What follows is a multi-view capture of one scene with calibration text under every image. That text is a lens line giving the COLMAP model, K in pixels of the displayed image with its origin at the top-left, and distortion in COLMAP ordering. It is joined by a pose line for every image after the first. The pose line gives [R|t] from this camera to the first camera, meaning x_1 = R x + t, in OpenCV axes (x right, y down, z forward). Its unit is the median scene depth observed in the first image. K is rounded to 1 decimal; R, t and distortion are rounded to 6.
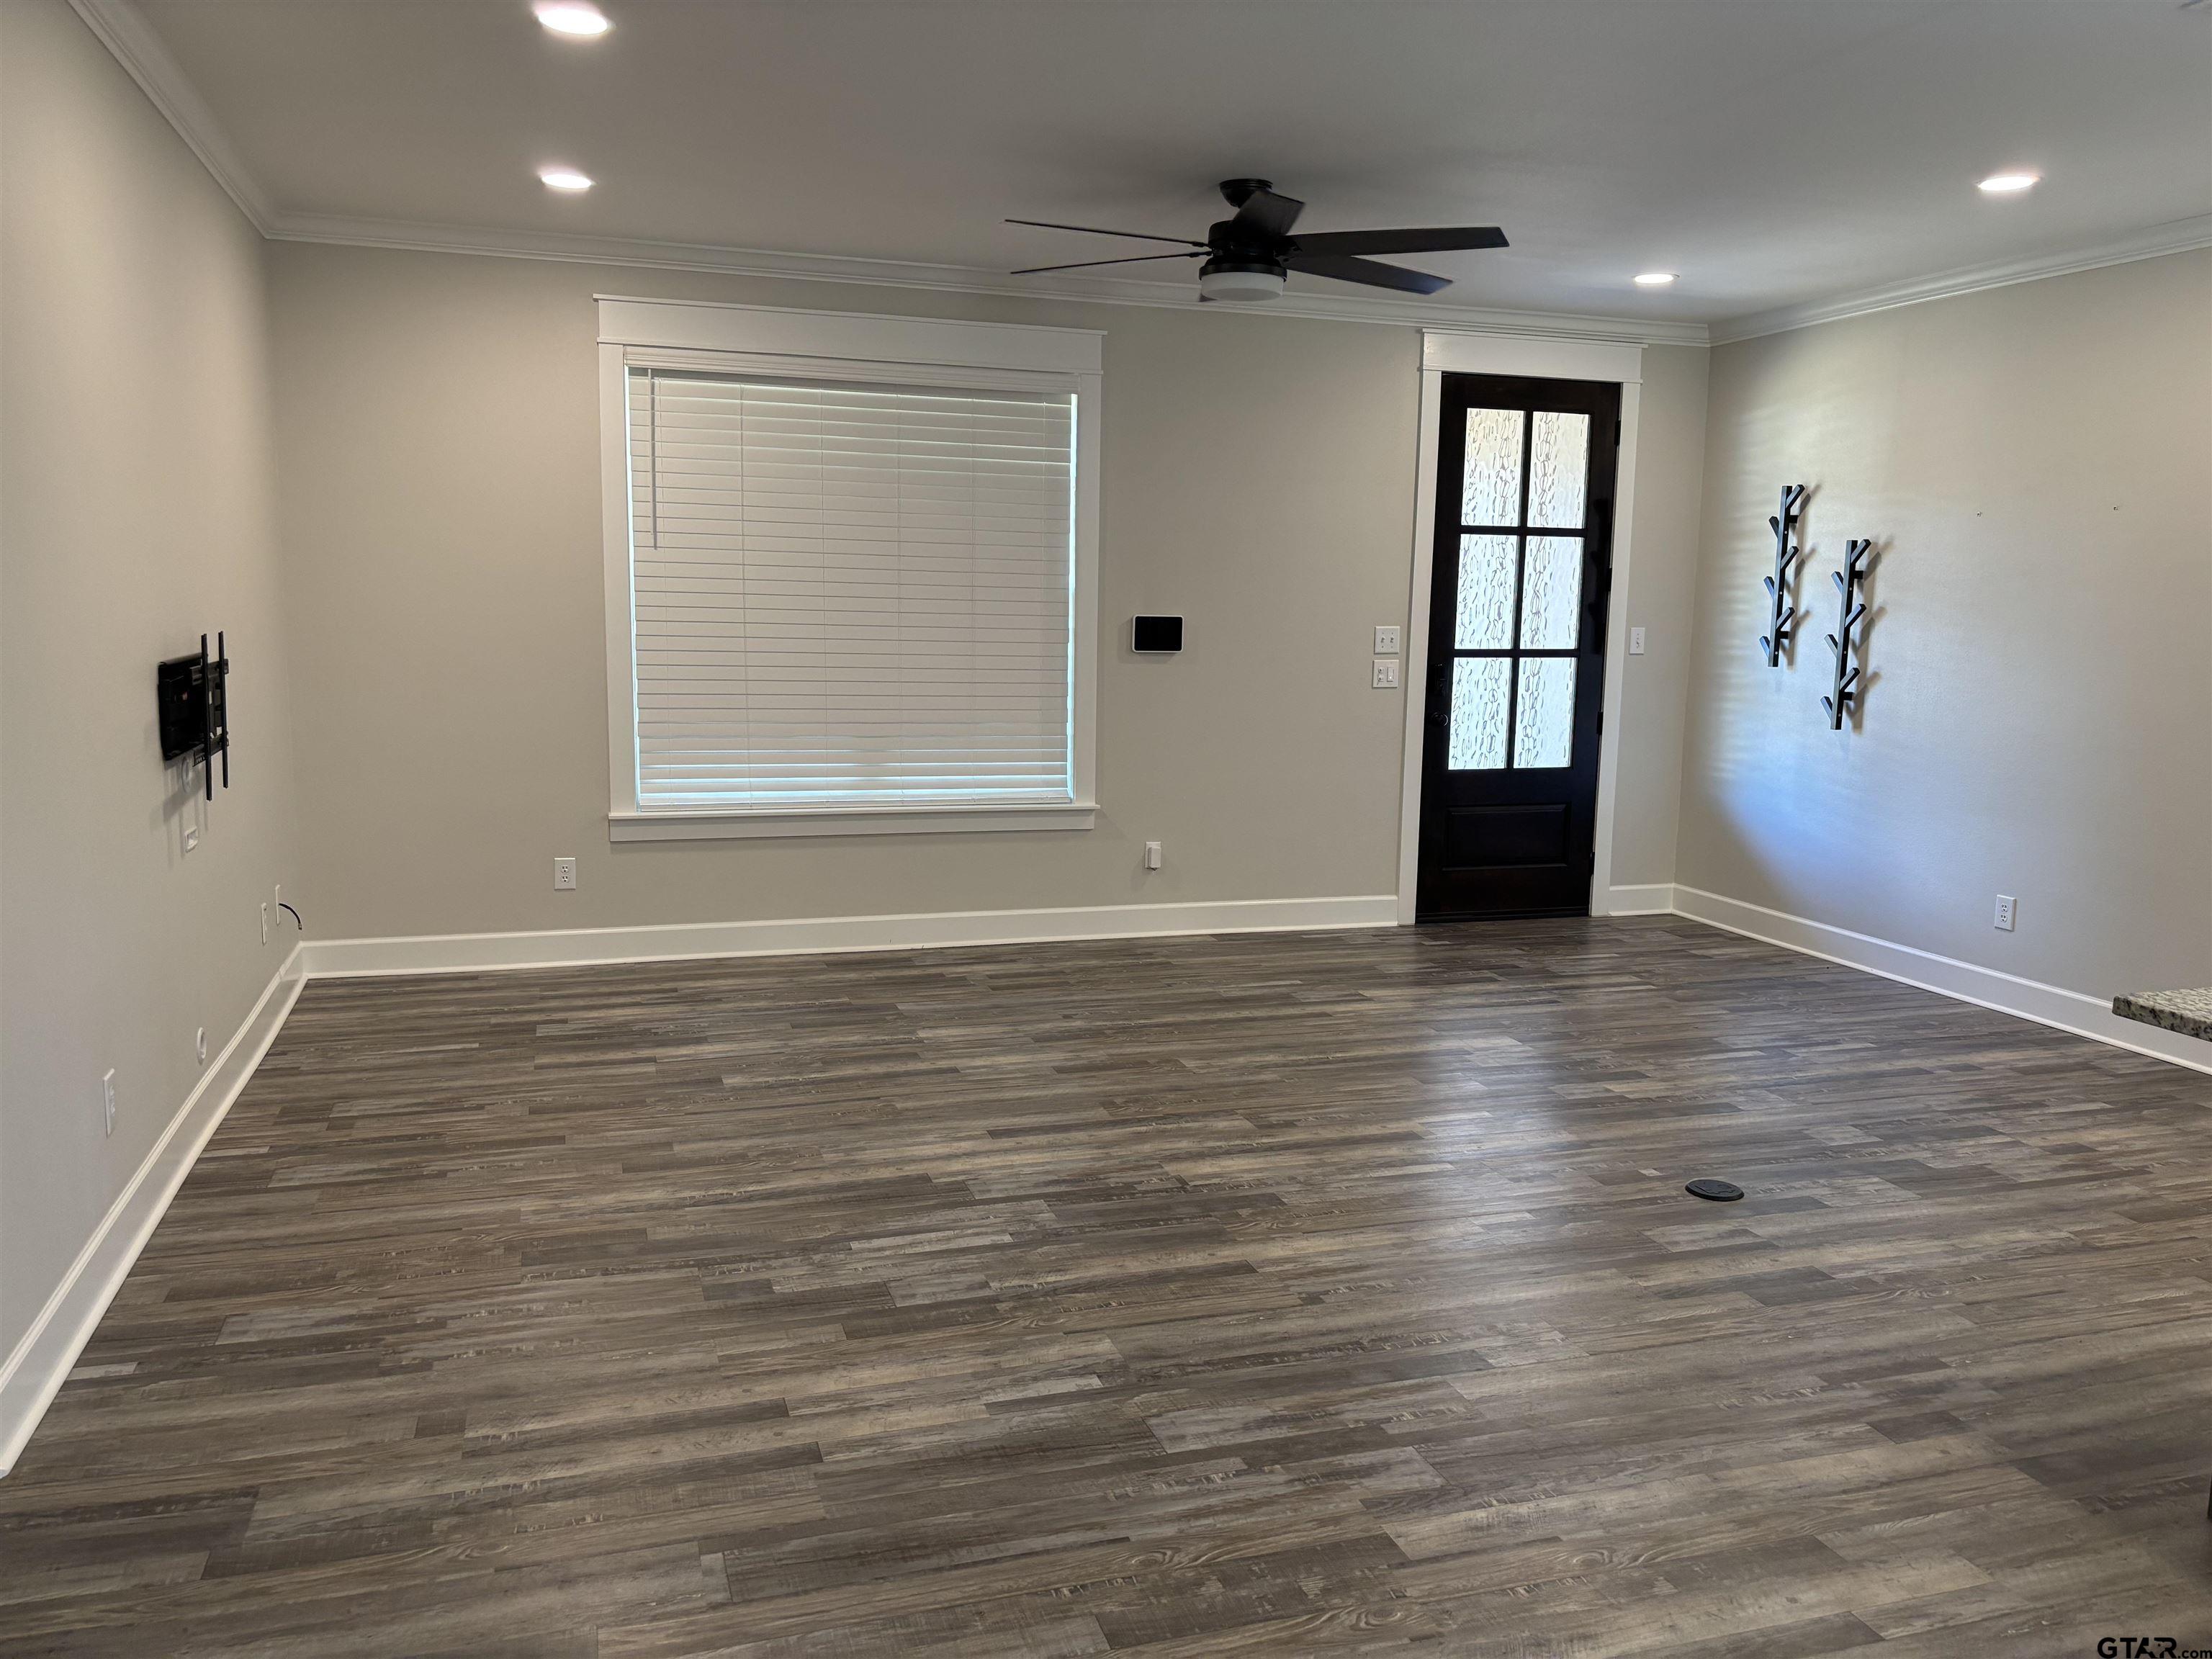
lens RADIAL K [[1665.6, 0, 1107.7], [0, 1665.6, 802.9], [0, 0, 1]] dist [0.063716, -0.065411]
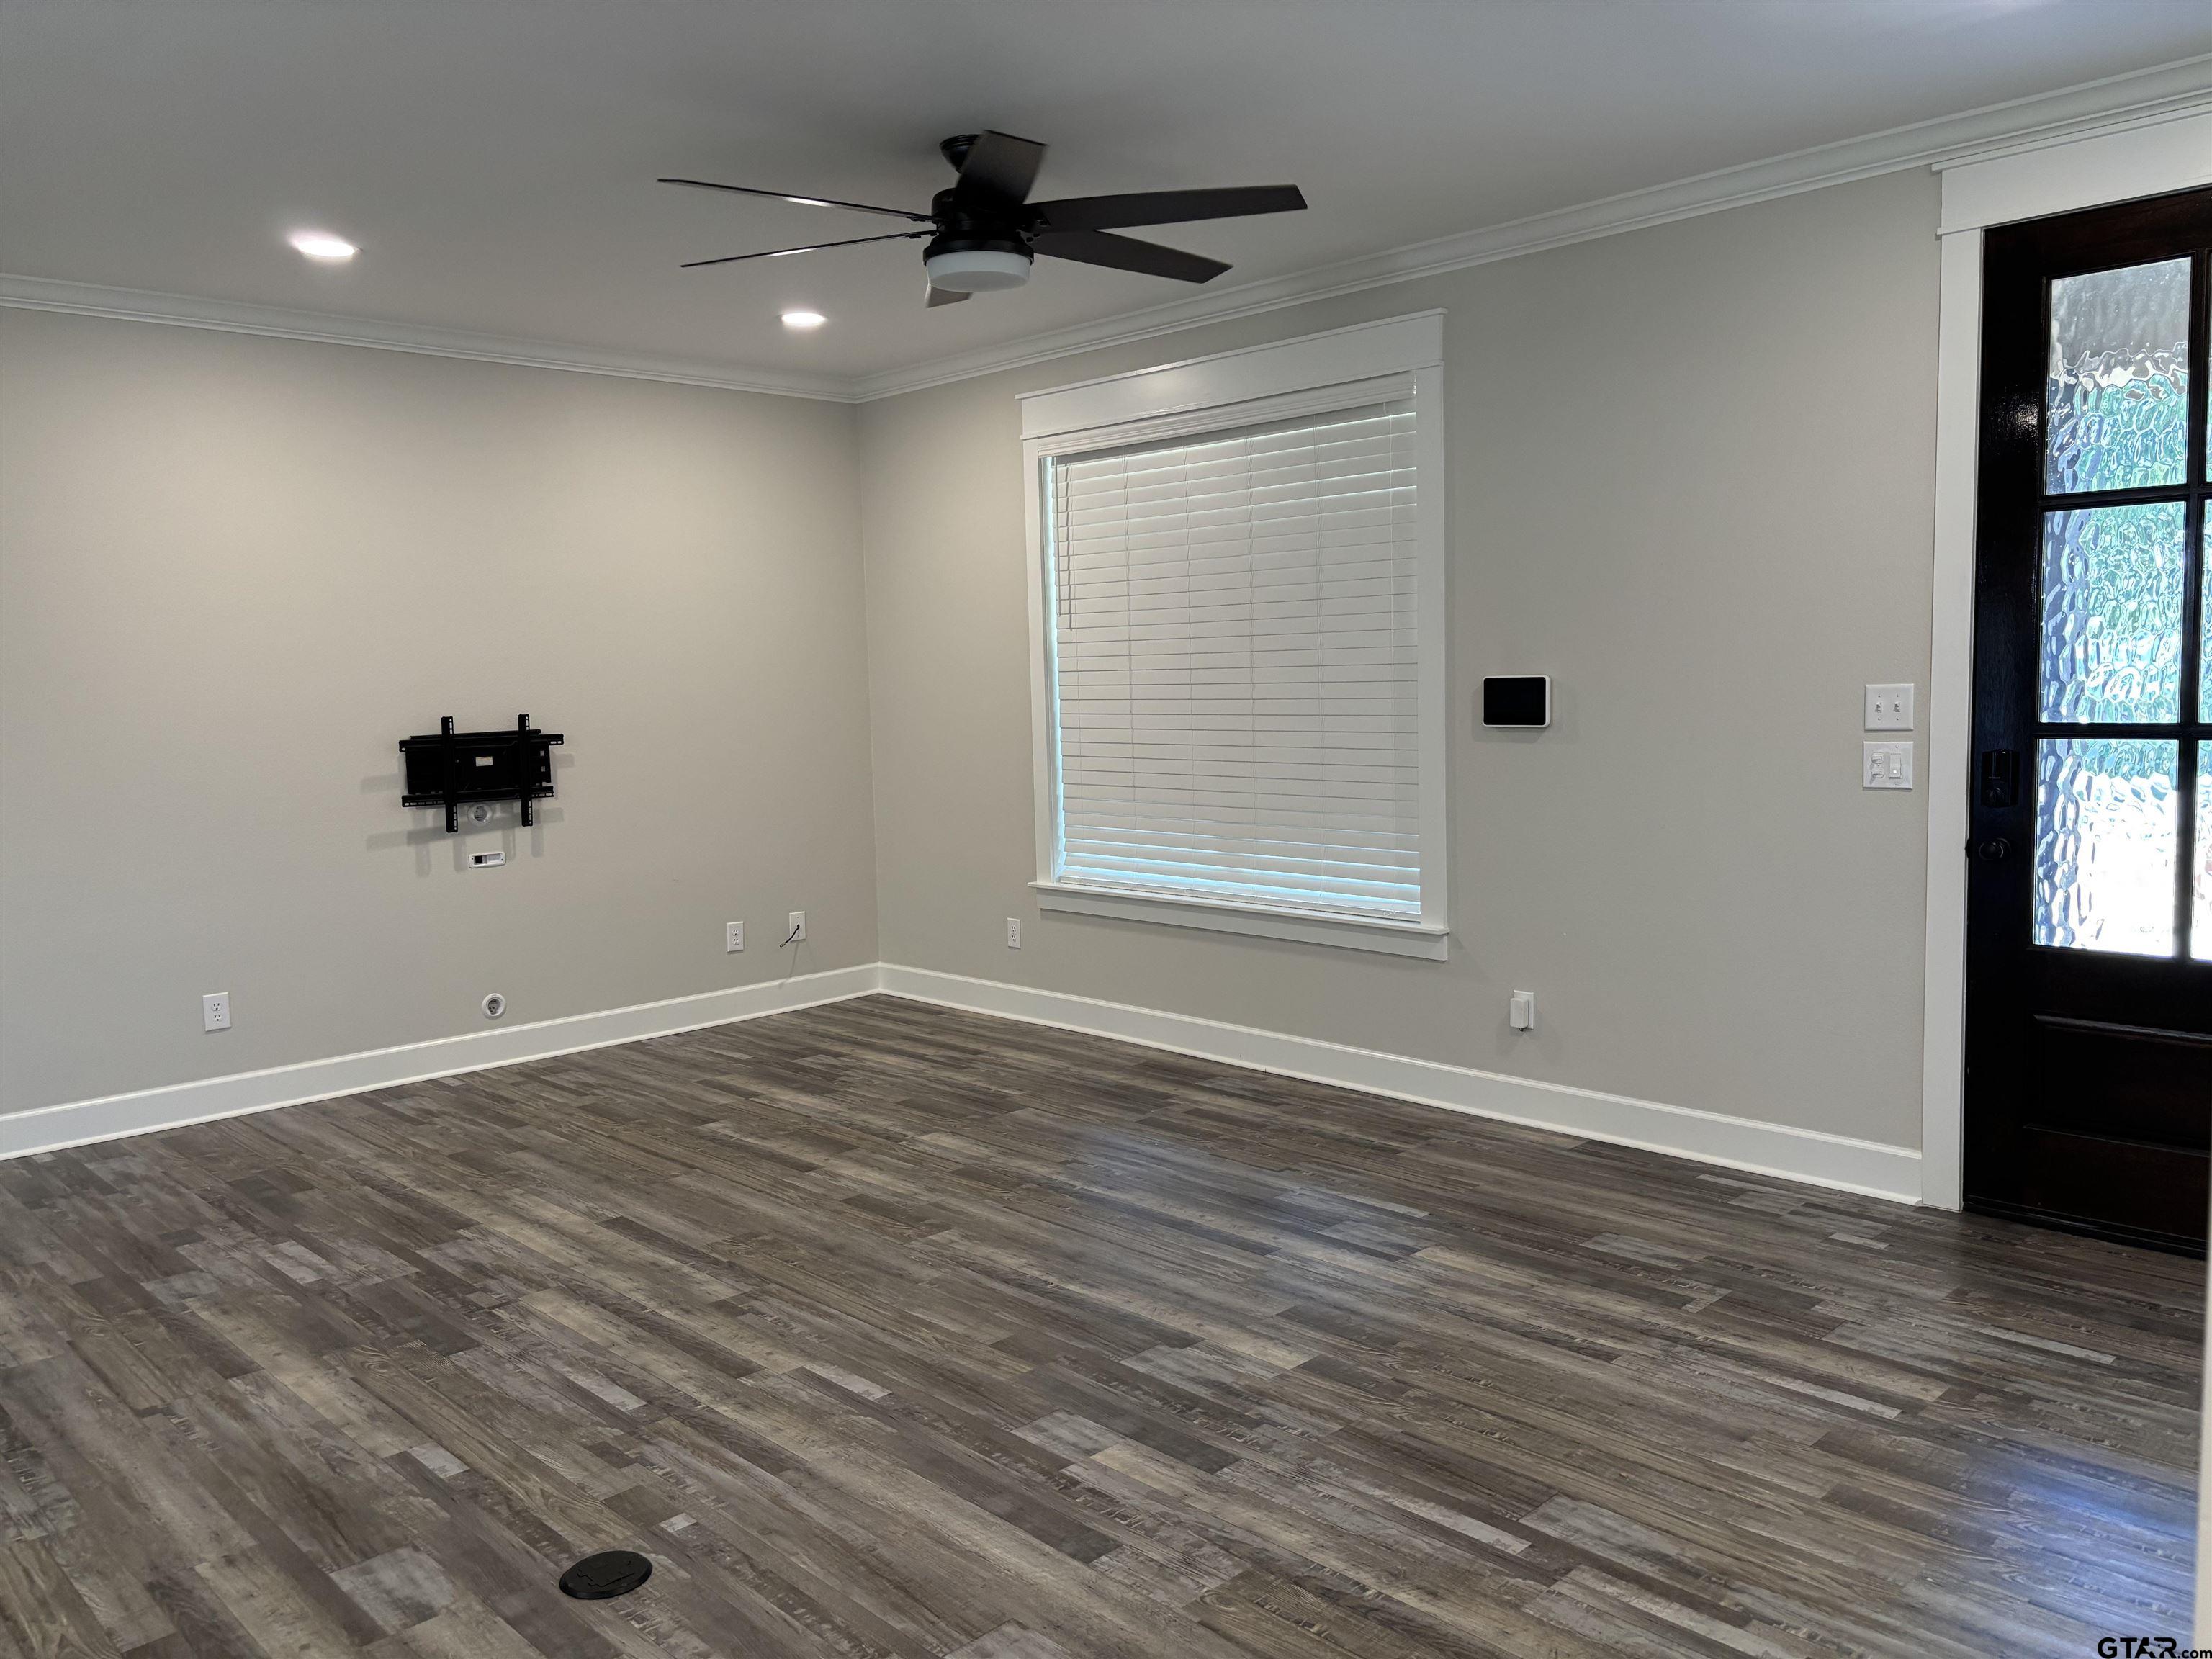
lens RADIAL K [[1681.9, 0, 1097.1], [0, 1681.9, 828.0], [0, 0, 1]] dist [0.017741, -0.008949]
pose [[0.445853, 0.056109, -0.893346, 0.799772], [-0.080765, 0.996484, 0.022279, -0.064851], [0.891455, 0.062218, 0.448817, 0.687540]]
